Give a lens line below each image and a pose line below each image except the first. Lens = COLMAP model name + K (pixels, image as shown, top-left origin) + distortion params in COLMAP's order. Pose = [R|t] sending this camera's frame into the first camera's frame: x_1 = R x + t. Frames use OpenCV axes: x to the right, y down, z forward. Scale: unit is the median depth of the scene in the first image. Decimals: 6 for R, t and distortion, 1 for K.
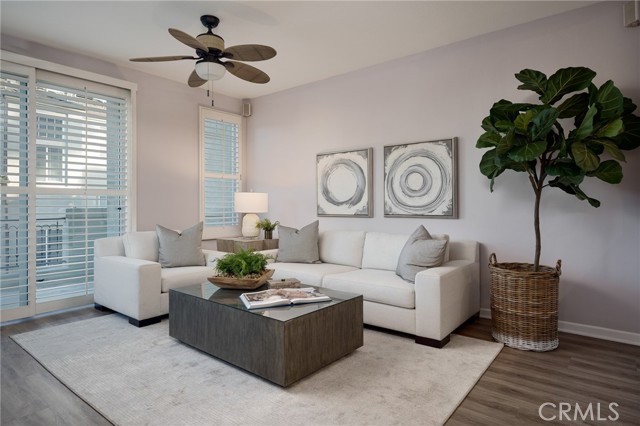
lens RADIAL K [[375.1, 0, 319.9], [0, 375.1, 208.3], [0, 0, 1]] dist [0.002886, -0.001564]
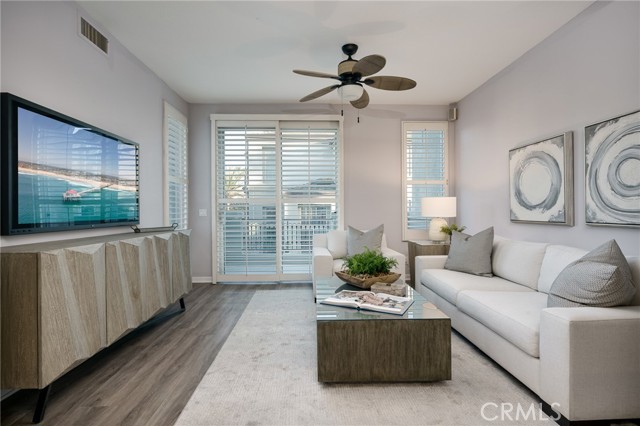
lens RADIAL K [[327.0, 0, 320.0], [0, 327.0, 213.6], [0, 0, 1]] dist [-0.004424, -0.000611]
pose [[0.649511, 0.007949, -0.760311, 0.315644], [-0.006068, 0.999968, 0.005271, -0.000340], [0.760328, 0.001190, 0.649538, 0.215394]]
